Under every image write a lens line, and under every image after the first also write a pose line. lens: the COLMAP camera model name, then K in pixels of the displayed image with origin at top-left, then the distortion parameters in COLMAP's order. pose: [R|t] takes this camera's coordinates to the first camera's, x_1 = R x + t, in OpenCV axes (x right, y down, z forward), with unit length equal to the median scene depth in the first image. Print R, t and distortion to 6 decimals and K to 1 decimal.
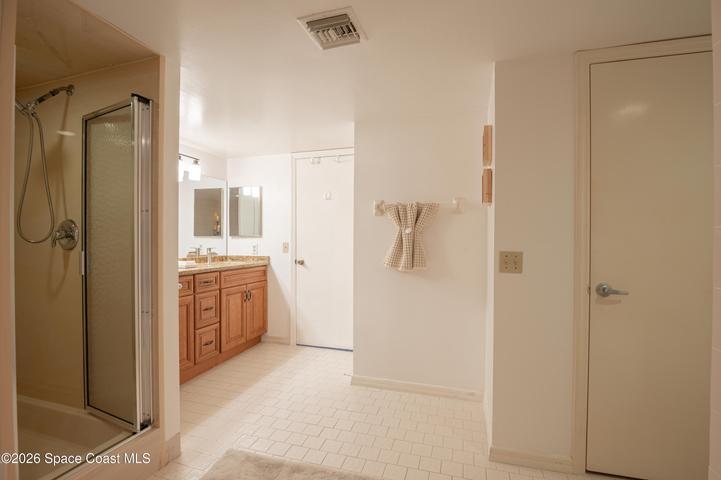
lens RADIAL K [[332.4, 0, 360.5], [0, 332.4, 240.9], [0, 0, 1]] dist [-0.015667, -0.005341]
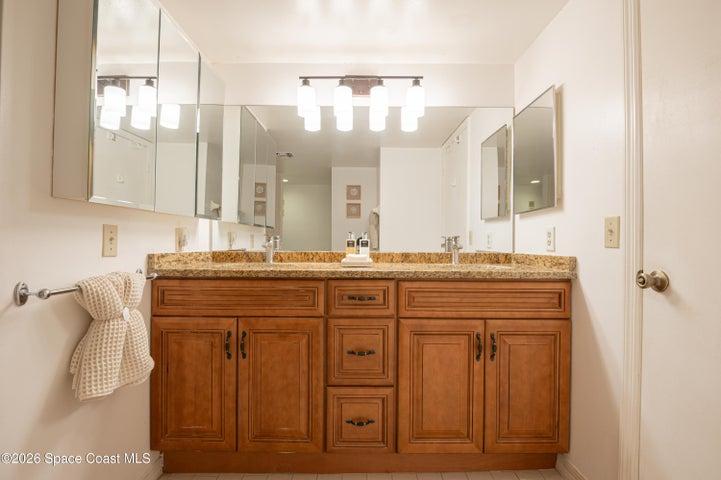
lens RADIAL K [[332.4, 0, 360.3], [0, 332.4, 241.6], [0, 0, 1]] dist [-0.015667, -0.005341]
pose [[0.296264, -0.002848, -0.955102, 0.012266], [-0.008668, 0.999946, -0.005671, 0.036794], [0.955067, 0.009959, 0.296223, 0.744863]]
